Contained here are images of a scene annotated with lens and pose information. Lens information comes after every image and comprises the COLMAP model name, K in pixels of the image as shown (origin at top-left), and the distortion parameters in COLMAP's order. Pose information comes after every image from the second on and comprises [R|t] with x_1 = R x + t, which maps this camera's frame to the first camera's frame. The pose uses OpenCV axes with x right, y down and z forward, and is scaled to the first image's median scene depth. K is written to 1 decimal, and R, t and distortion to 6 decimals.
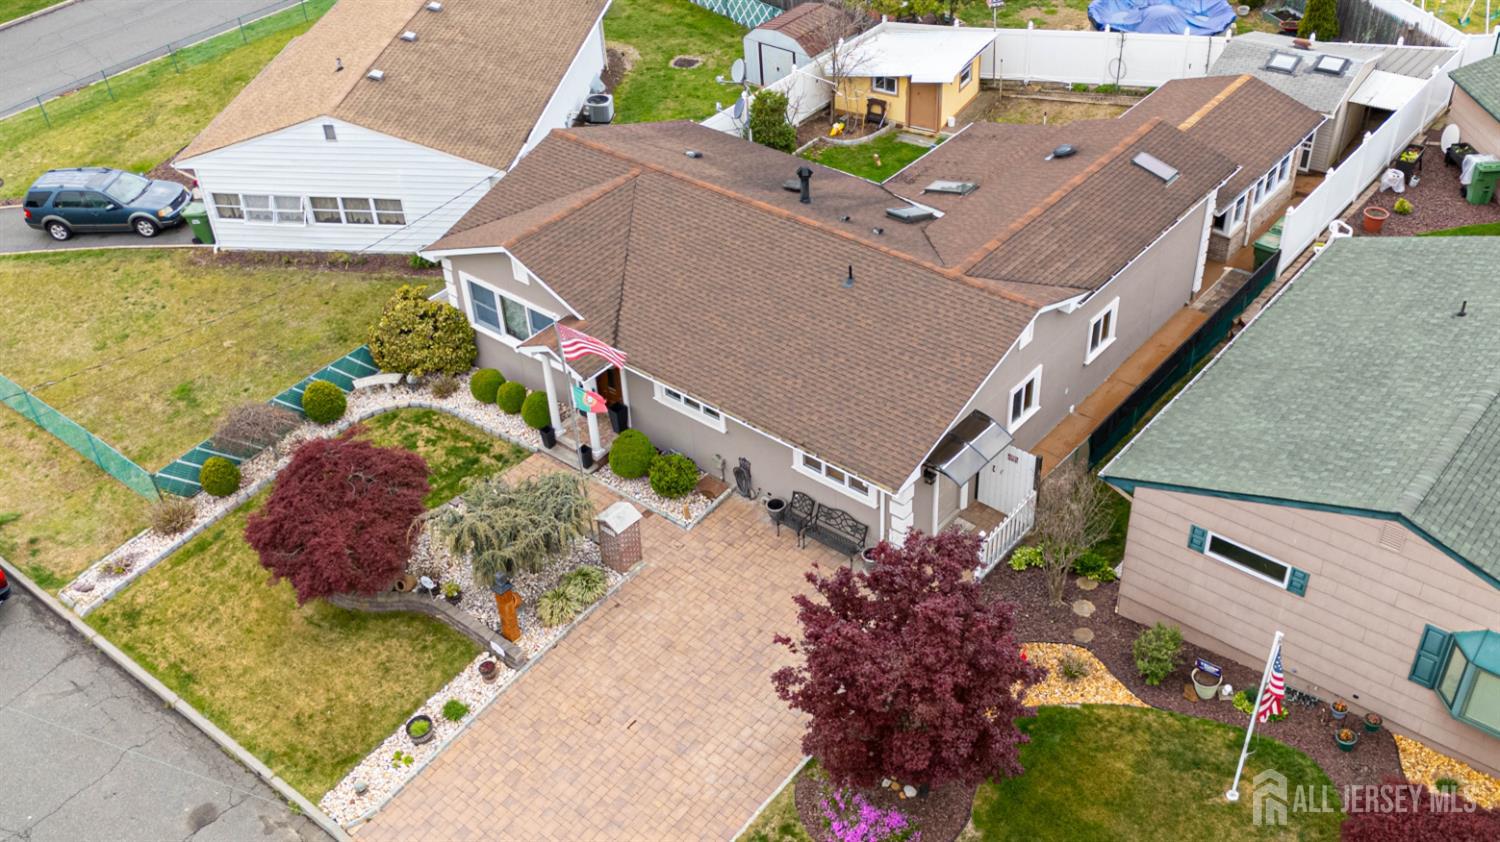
lens RADIAL K [[1421.2, 0, 748.4], [0, 1421.2, 397.9], [0, 0, 1]] dist [0.106766, -0.175759]
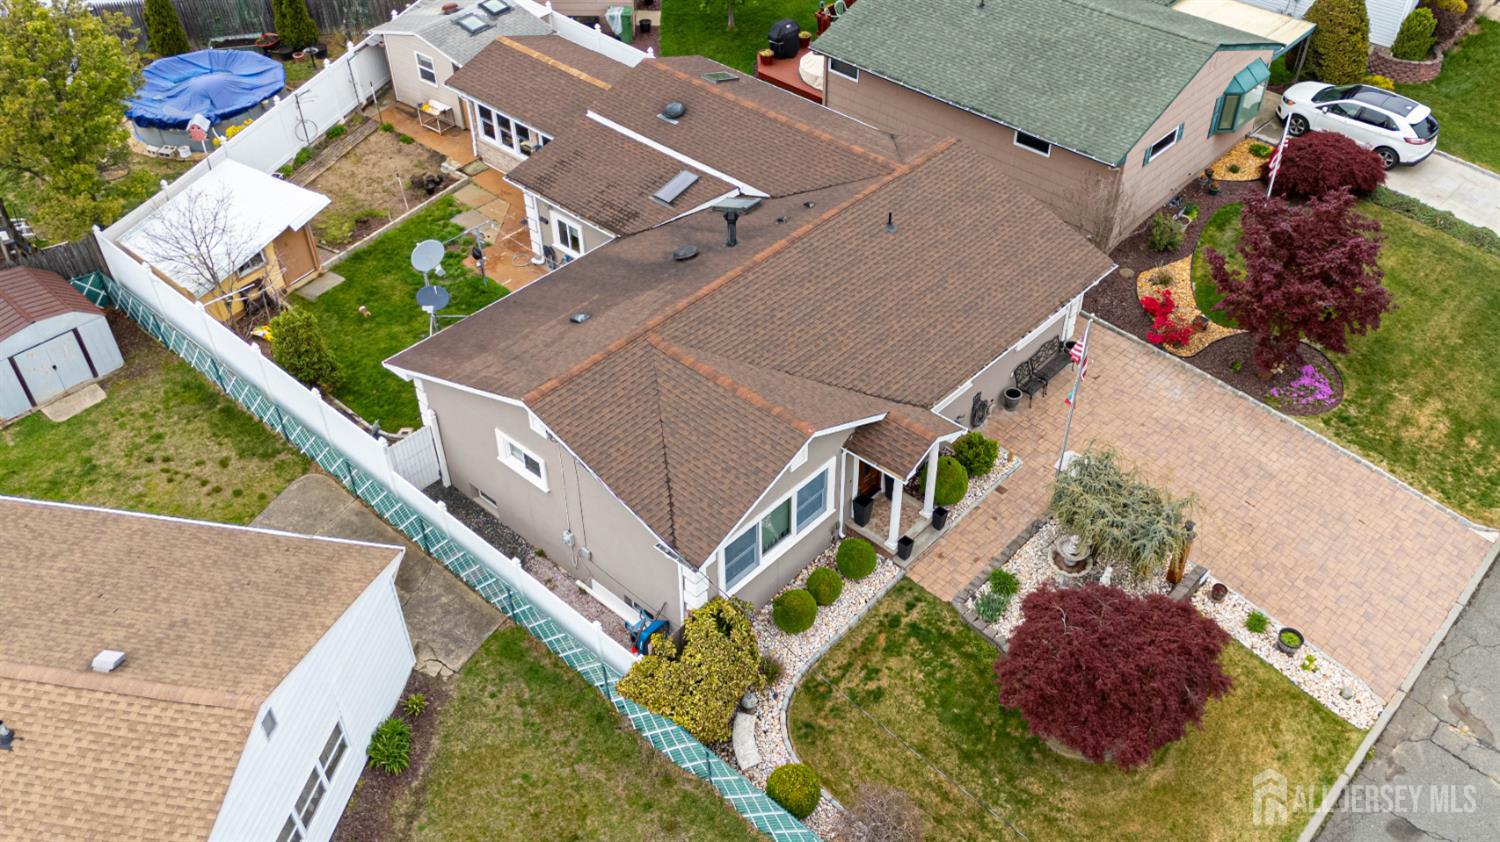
lens RADIAL K [[1299.1, 0, 786.9], [0, 1299.1, 420.8], [0, 0, 1]] dist [0.089720, -0.131530]
pose [[0.027043, -0.616120, 0.787188, -0.697866], [0.579102, 0.651531, 0.490049, -0.448551], [-0.814806, 0.442610, 0.374416, 0.647099]]
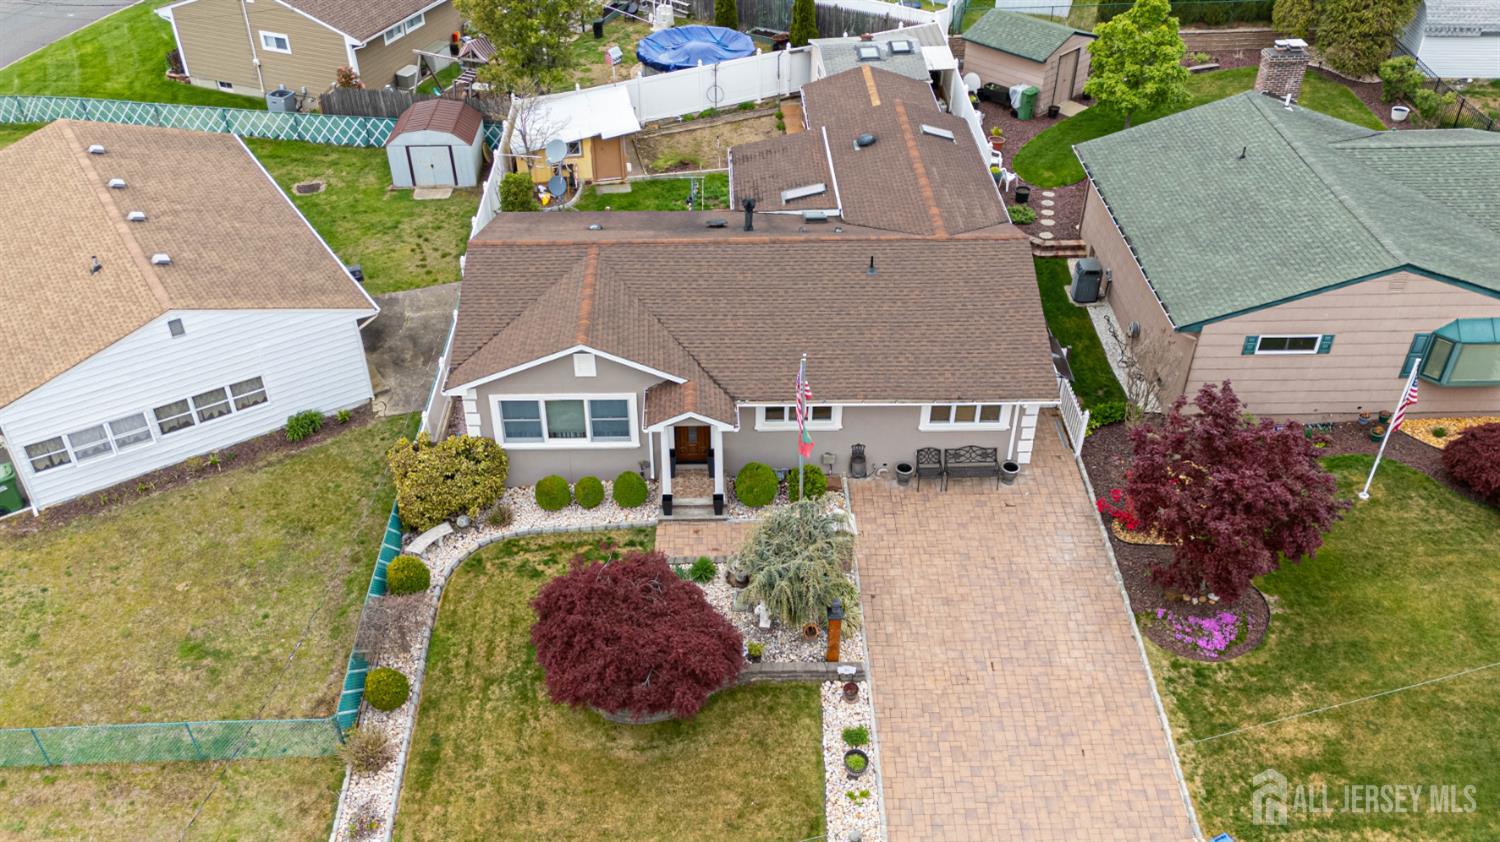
lens RADIAL K [[1257.1, 0, 714.5], [0, 1257.1, 425.5], [0, 0, 1]] dist [0.087909, -0.099034]
pose [[0.763587, -0.351833, 0.541432, -0.541528], [0.360830, 0.927875, 0.094069, -0.092025], [-0.535478, 0.123535, 0.835465, 0.189078]]
